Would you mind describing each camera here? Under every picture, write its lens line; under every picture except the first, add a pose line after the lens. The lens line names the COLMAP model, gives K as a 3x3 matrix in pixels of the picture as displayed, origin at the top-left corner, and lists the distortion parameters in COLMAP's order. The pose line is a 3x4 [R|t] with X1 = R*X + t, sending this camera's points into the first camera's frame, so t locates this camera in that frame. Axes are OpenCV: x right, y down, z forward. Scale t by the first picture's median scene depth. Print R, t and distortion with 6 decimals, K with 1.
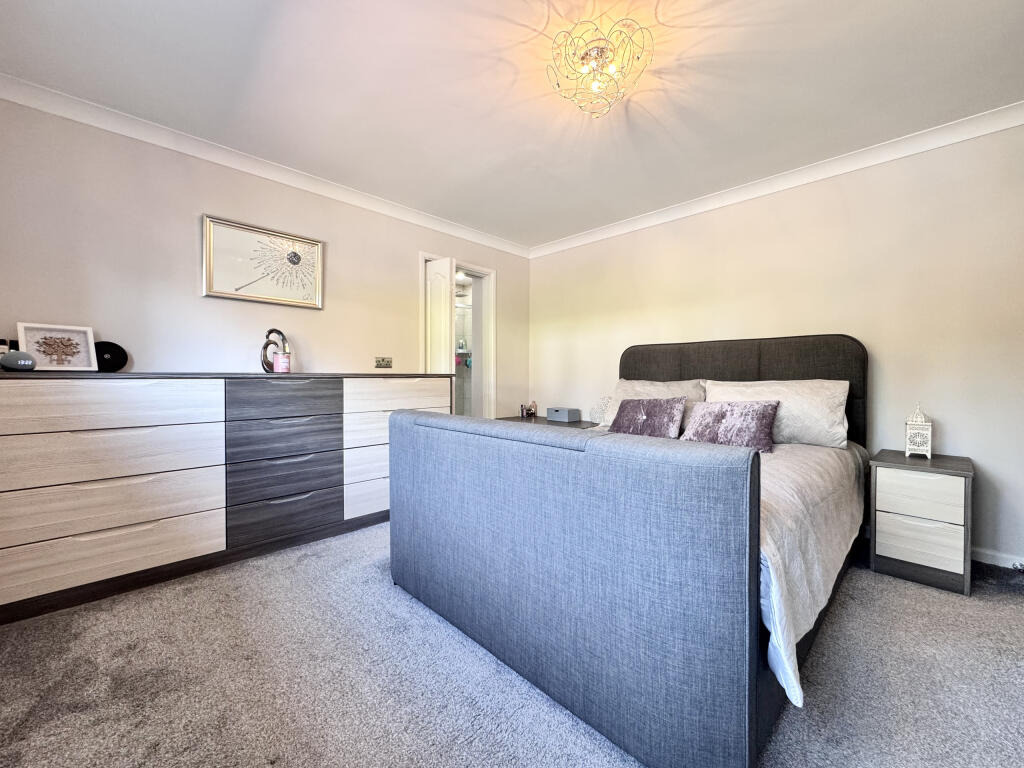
lens RADIAL K [[408.3, 0, 511.1], [0, 408.3, 382.9], [0, 0, 1]] dist [-0.000789, -0.000099]
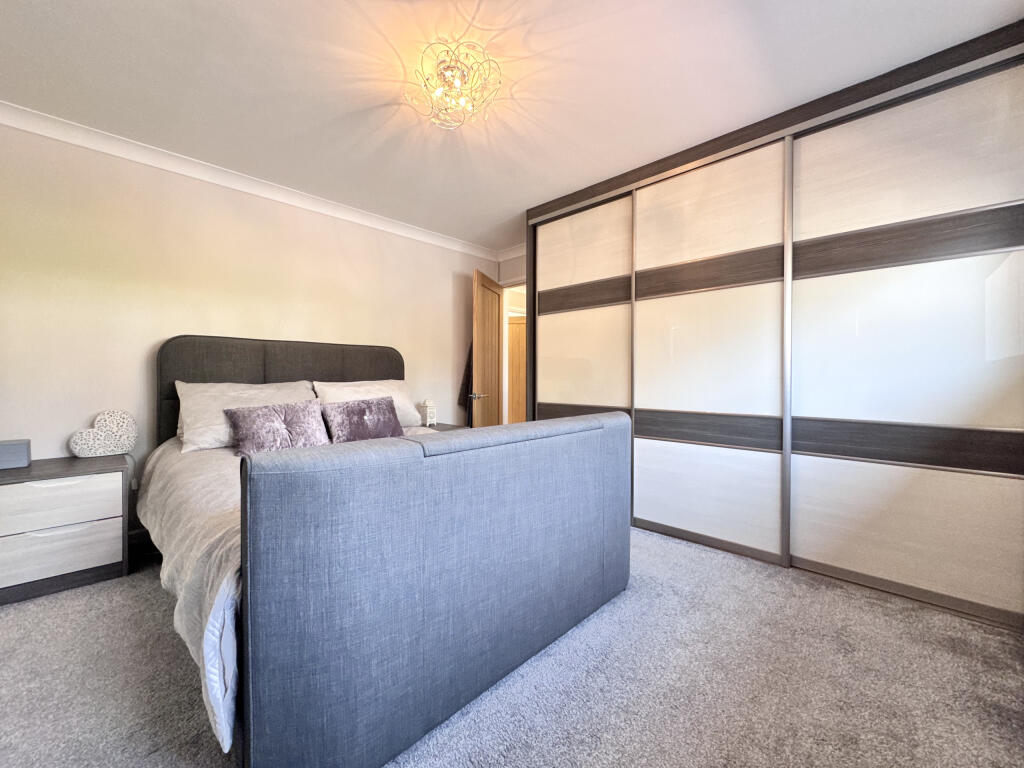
lens RADIAL K [[408.3, 0, 511.1], [0, 408.3, 382.9], [0, 0, 1]] dist [-0.000789, -0.000099]
pose [[-0.021227, -0.013915, 0.999678, -0.936959], [0.013193, 0.999812, 0.014197, -0.018708], [-0.999688, 0.013490, -0.021040, 0.964330]]
